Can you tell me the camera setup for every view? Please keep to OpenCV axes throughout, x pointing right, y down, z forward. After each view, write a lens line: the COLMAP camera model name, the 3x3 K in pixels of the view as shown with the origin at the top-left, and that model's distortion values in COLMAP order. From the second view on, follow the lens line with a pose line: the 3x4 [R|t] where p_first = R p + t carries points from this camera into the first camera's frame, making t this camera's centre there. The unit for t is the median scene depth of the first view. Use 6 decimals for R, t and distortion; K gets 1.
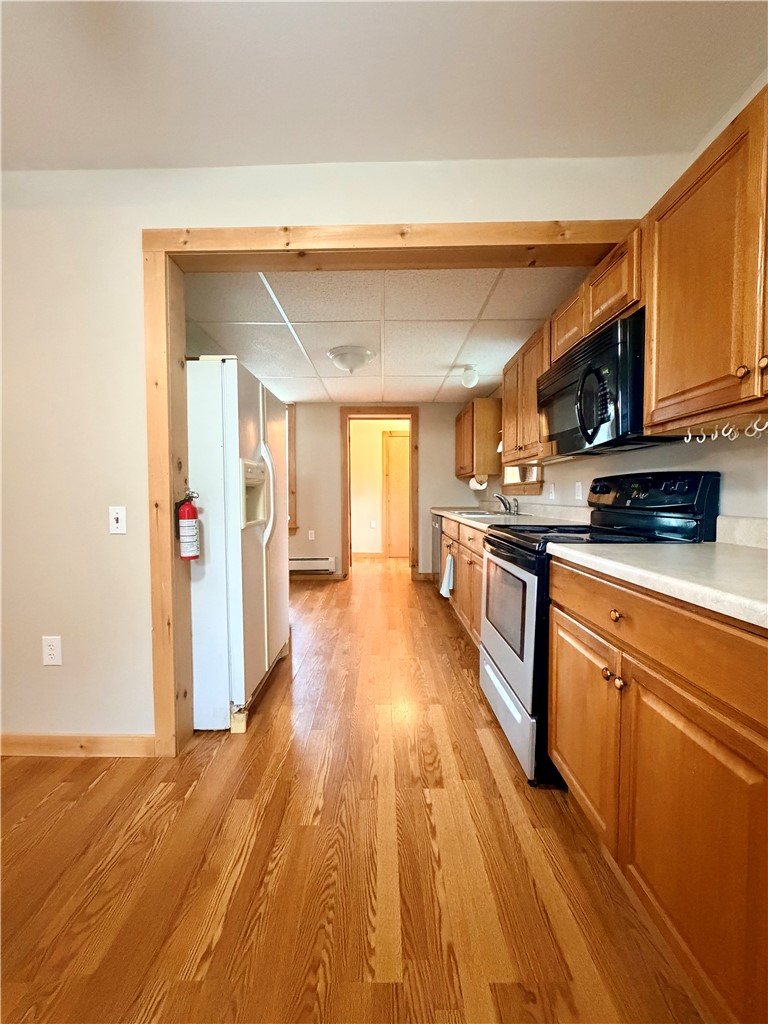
lens RADIAL K [[405.5, 0, 385.4], [0, 405.5, 510.2], [0, 0, 1]] dist [0.000708, 0.000528]
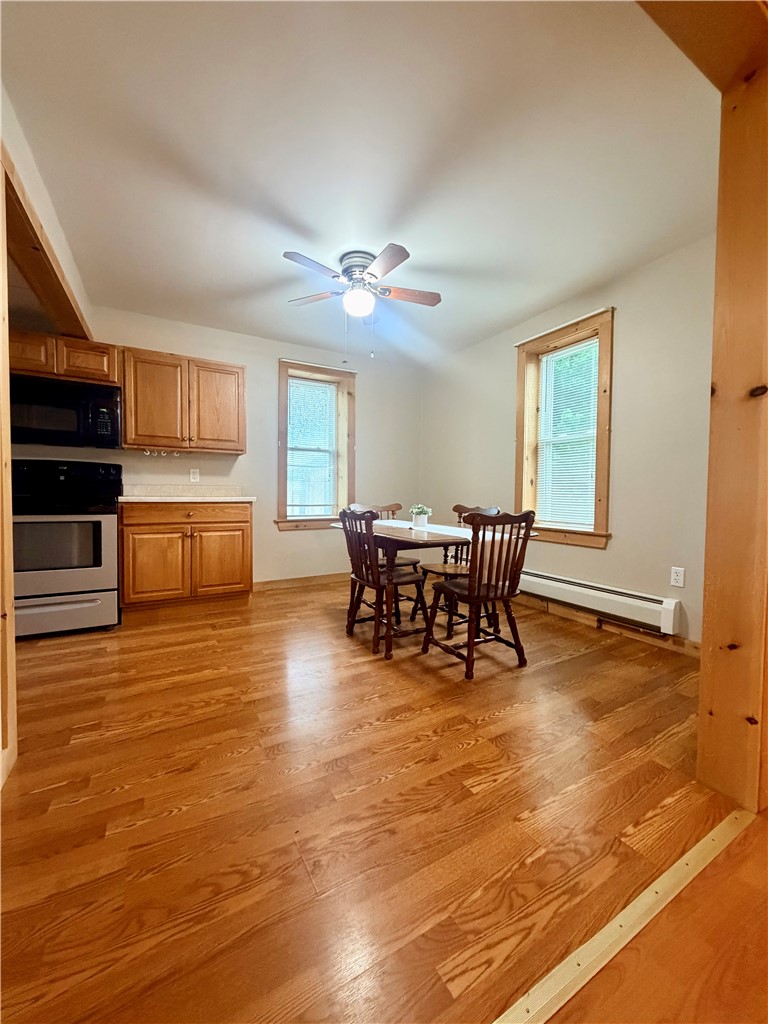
lens RADIAL K [[405.5, 0, 385.4], [0, 405.5, 510.2], [0, 0, 1]] dist [0.000708, 0.000528]
pose [[-0.502282, -0.040605, 0.863750, -1.652785], [0.021118, 0.998023, 0.059198, 0.047496], [-0.864446, 0.047974, -0.500432, 0.738805]]
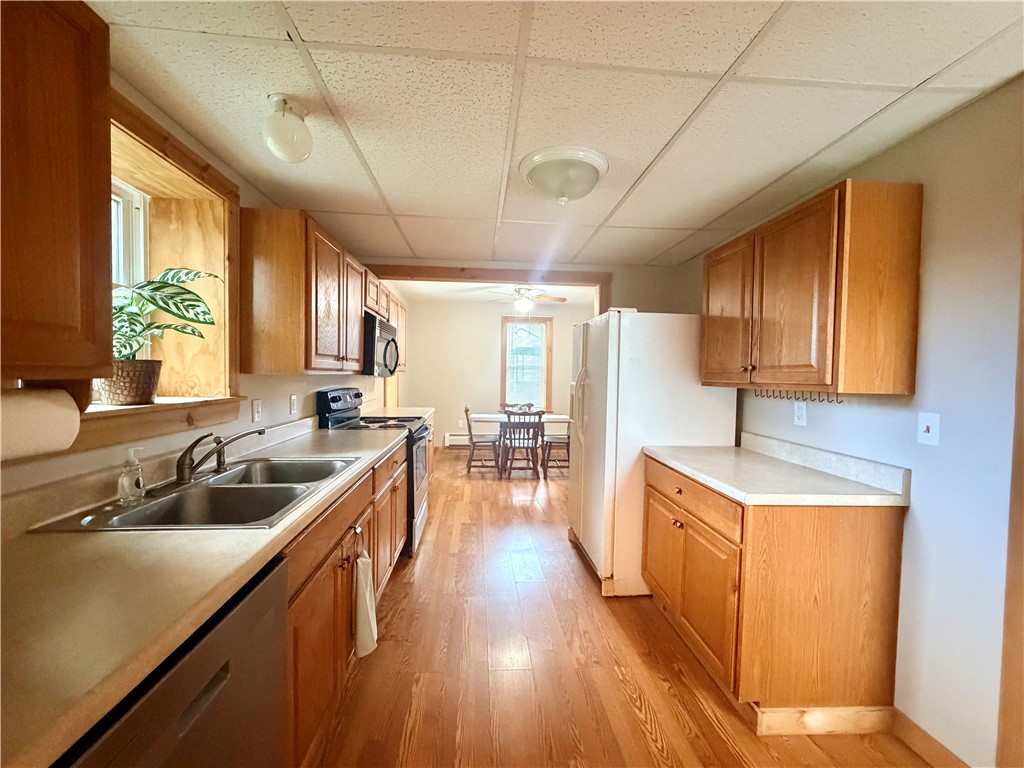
lens RADIAL K [[405.5, 0, 510.8], [0, 405.5, 384.5], [0, 0, 1]] dist [0.000708, 0.000528]
pose [[-0.996811, -0.018206, -0.077690, 0.053890], [-0.023264, 0.997633, 0.064703, -0.249549], [0.076329, 0.066304, -0.994876, 2.987199]]
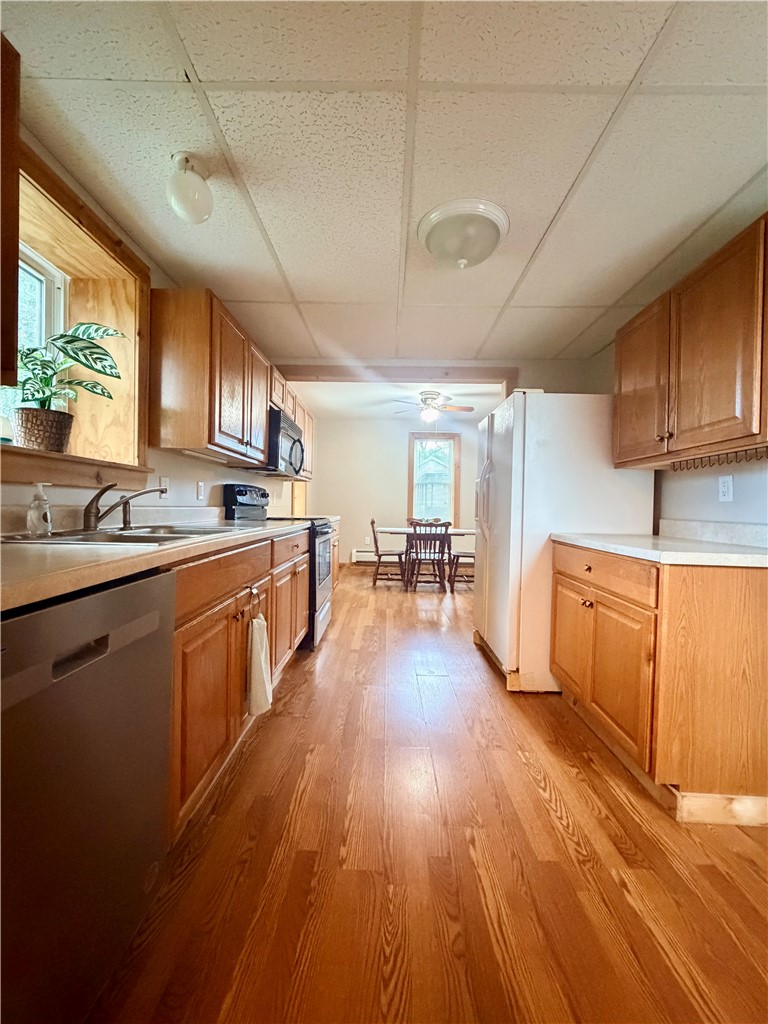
lens RADIAL K [[405.5, 0, 385.4], [0, 405.5, 510.2], [0, 0, 1]] dist [0.000708, 0.000528]
pose [[-0.999684, -0.022575, 0.011088, 0.015255], [-0.022053, 0.998736, 0.045174, -0.078414], [-0.012094, 0.044915, -0.998918, 2.977632]]
